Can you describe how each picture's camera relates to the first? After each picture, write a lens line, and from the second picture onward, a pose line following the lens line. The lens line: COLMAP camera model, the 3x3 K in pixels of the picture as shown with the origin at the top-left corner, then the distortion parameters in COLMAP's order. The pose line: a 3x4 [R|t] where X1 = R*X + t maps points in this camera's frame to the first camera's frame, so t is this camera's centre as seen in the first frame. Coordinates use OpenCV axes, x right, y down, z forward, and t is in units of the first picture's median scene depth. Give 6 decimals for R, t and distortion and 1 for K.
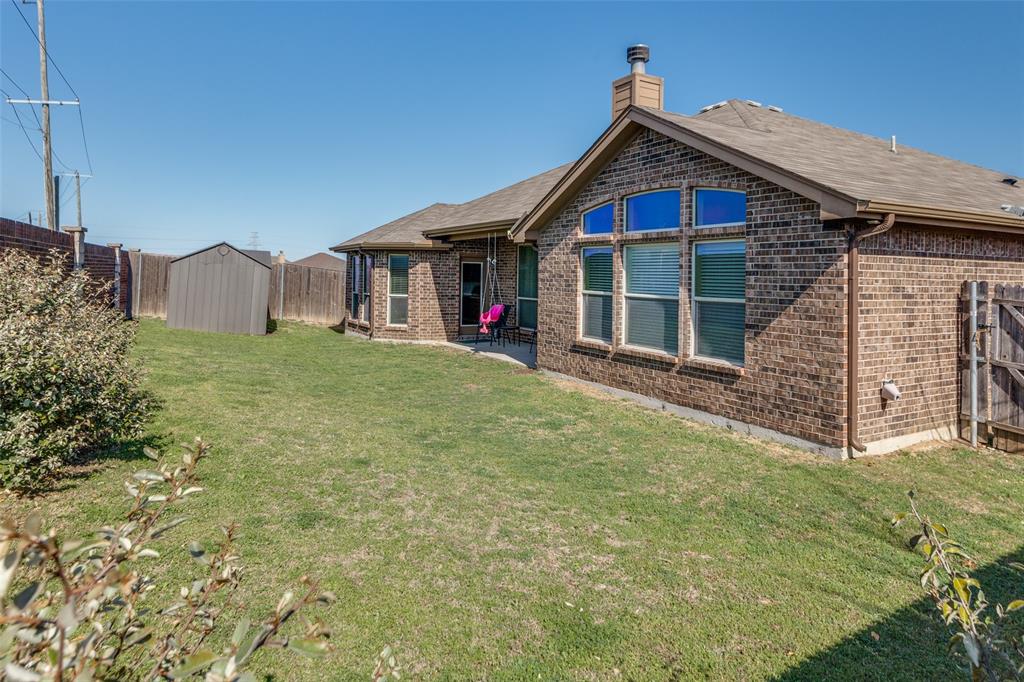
lens RADIAL K [[598.0, 0, 512.0], [0, 598.0, 282.9], [0, 0, 1]] dist [-0.001786, 0.000276]
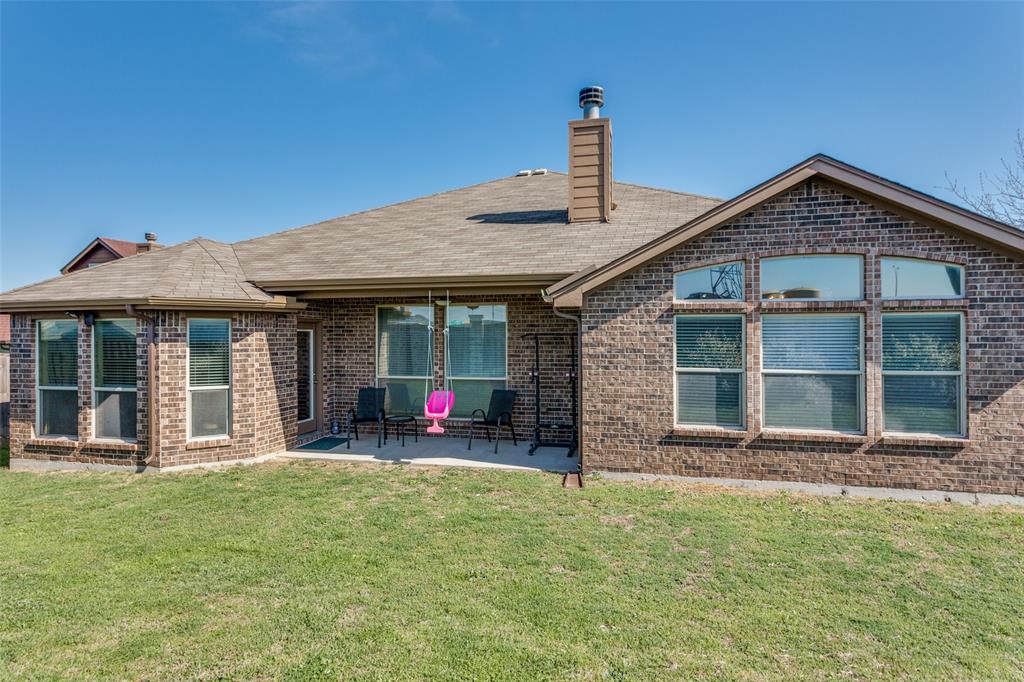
lens RADIAL K [[552.2, 0, 512.0], [0, 552.2, 341.0], [0, 0, 1]] dist [-0.001229, 0.001646]
pose [[0.700711, -0.027094, 0.712931, -0.593122], [0.024840, 0.999599, 0.013575, -0.041098], [-0.713013, 0.008197, 0.701103, 0.645801]]
